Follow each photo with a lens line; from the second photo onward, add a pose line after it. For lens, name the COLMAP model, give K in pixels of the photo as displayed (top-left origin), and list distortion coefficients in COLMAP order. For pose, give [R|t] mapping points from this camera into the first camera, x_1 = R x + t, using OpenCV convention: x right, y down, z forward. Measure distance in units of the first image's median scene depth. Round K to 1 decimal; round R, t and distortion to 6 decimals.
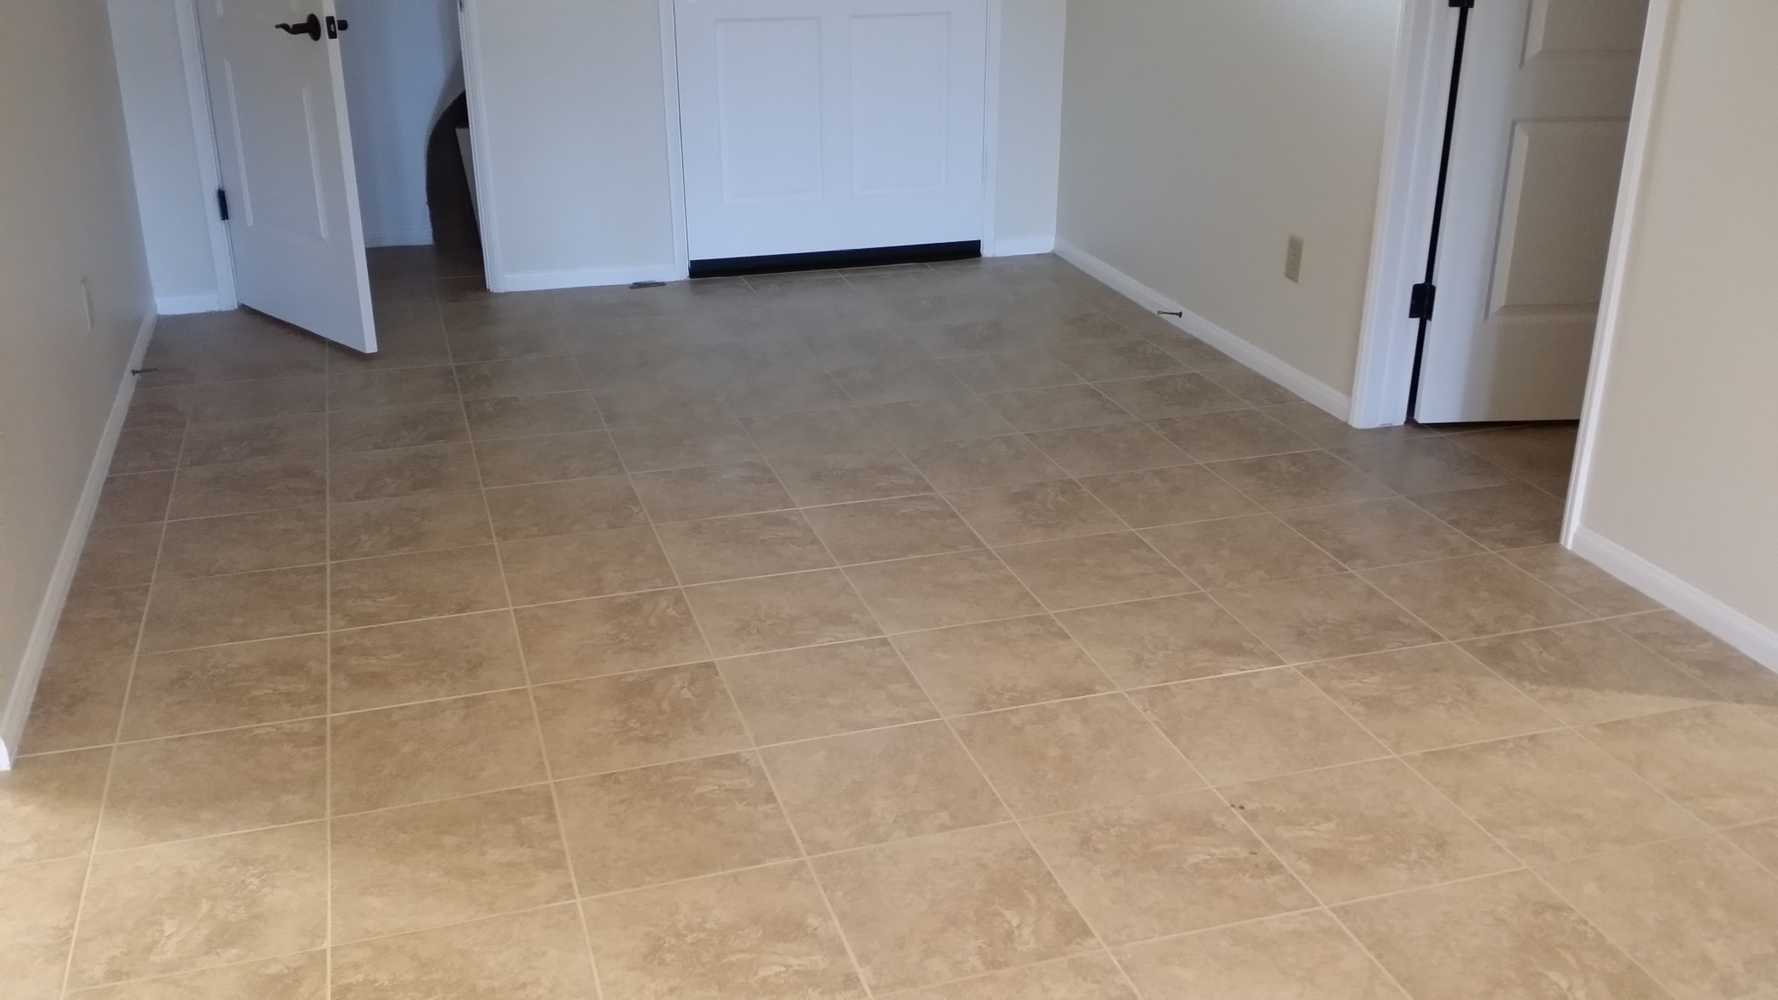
lens RADIAL K [[1667.8, 0, 925.2], [0, 1667.8, 516.3], [0, 0, 1]] dist [0.144089, -0.396599]
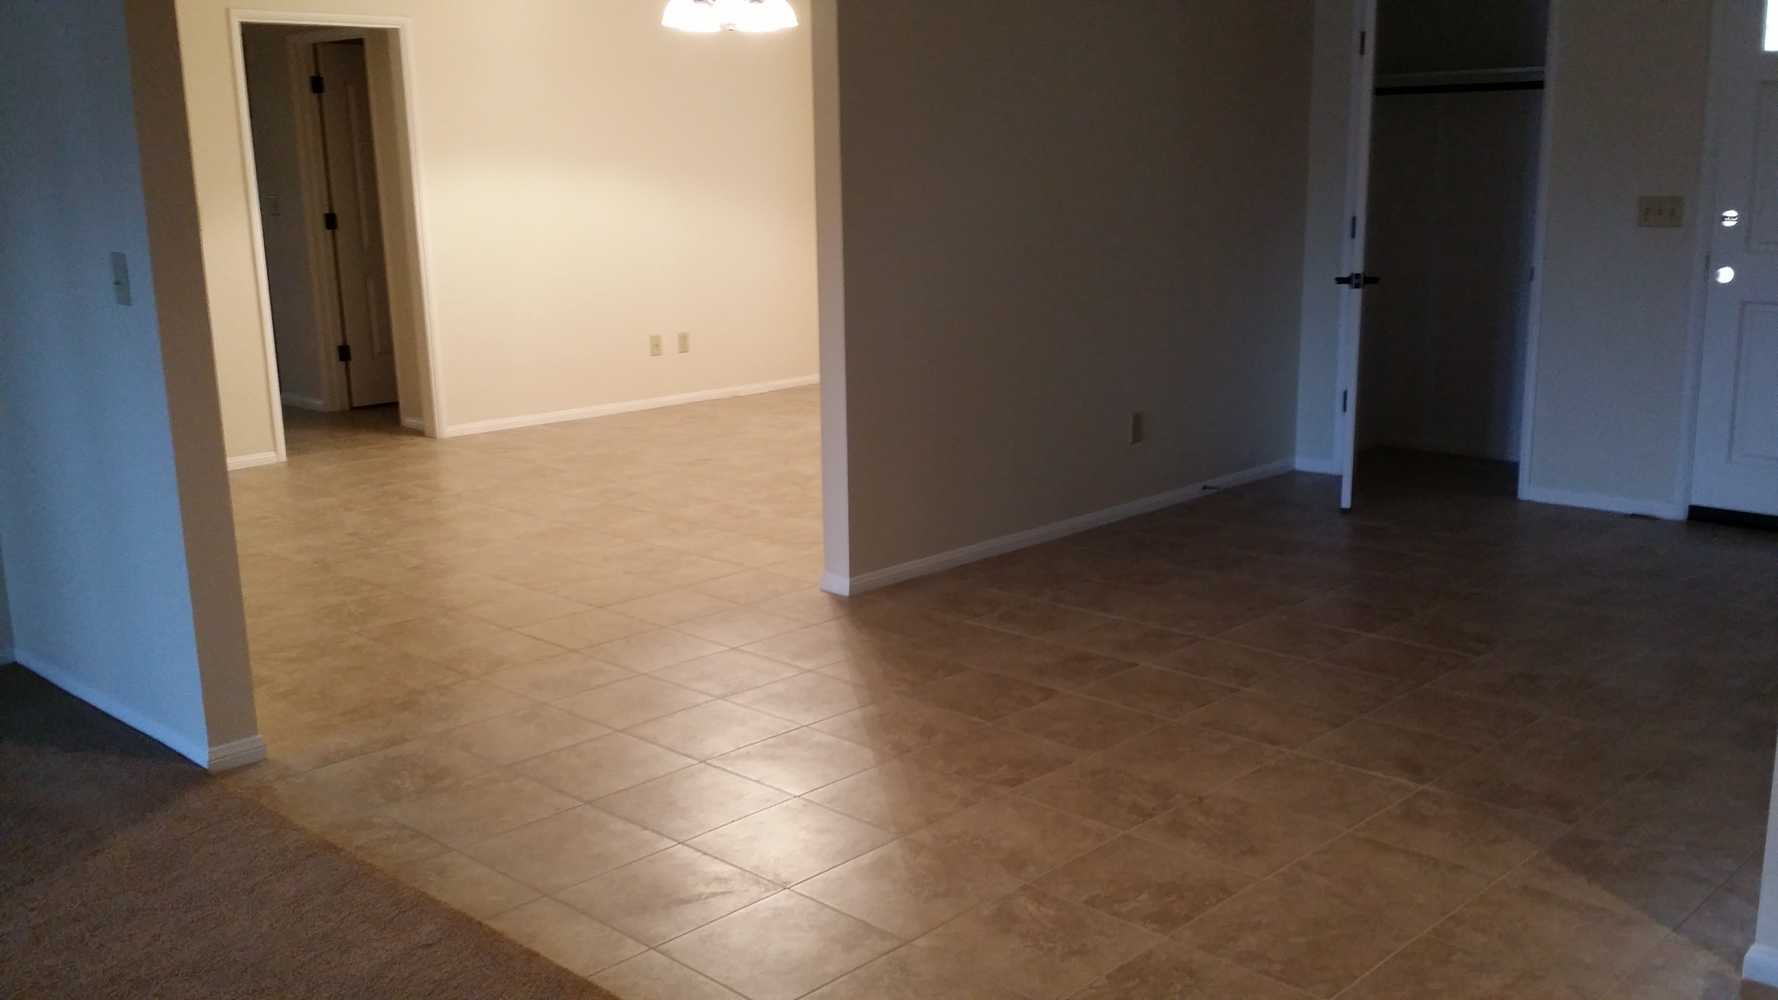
lens RADIAL K [[1667.8, 0, 925.2], [0, 1667.8, 516.3], [0, 0, 1]] dist [0.144089, -0.396599]
pose [[0.485745, 0.178097, -0.855764, 1.154485], [-0.308625, 0.950913, 0.022718, -0.020459], [0.817803, 0.253075, 0.516867, -0.025267]]
